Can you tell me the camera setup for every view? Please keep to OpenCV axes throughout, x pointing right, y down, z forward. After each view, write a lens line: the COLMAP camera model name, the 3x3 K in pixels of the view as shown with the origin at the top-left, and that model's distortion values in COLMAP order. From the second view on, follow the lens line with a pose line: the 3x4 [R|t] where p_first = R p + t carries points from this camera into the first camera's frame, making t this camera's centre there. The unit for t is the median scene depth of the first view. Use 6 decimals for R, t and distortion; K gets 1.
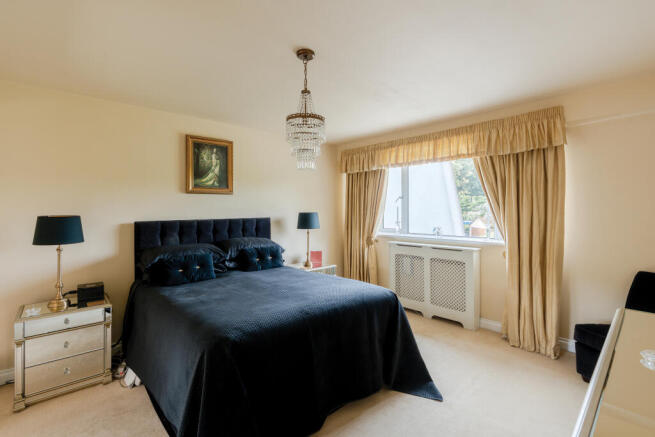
lens RADIAL K [[298.4, 0, 314.3], [0, 298.4, 210.0], [0, 0, 1]] dist [-0.001490, 0.001140]
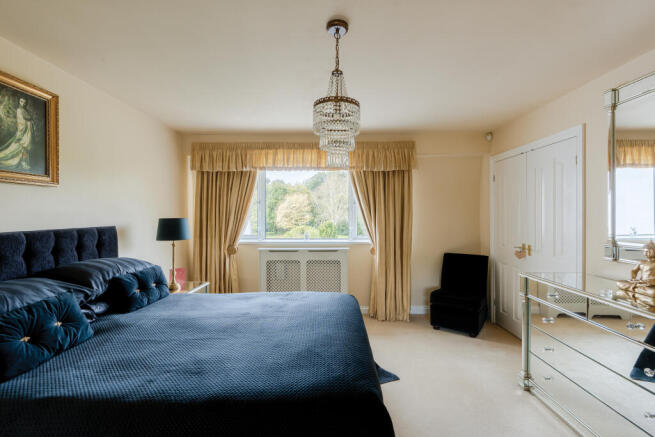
lens RADIAL K [[298.4, 0, 331.7], [0, 298.4, 216.7], [0, 0, 1]] dist [-0.001490, 0.001140]
pose [[0.685177, -0.001058, 0.728375, -0.334299], [-0.000703, 0.999998, 0.002113, 0.003495], [-0.728376, -0.001960, 0.685175, 0.225590]]
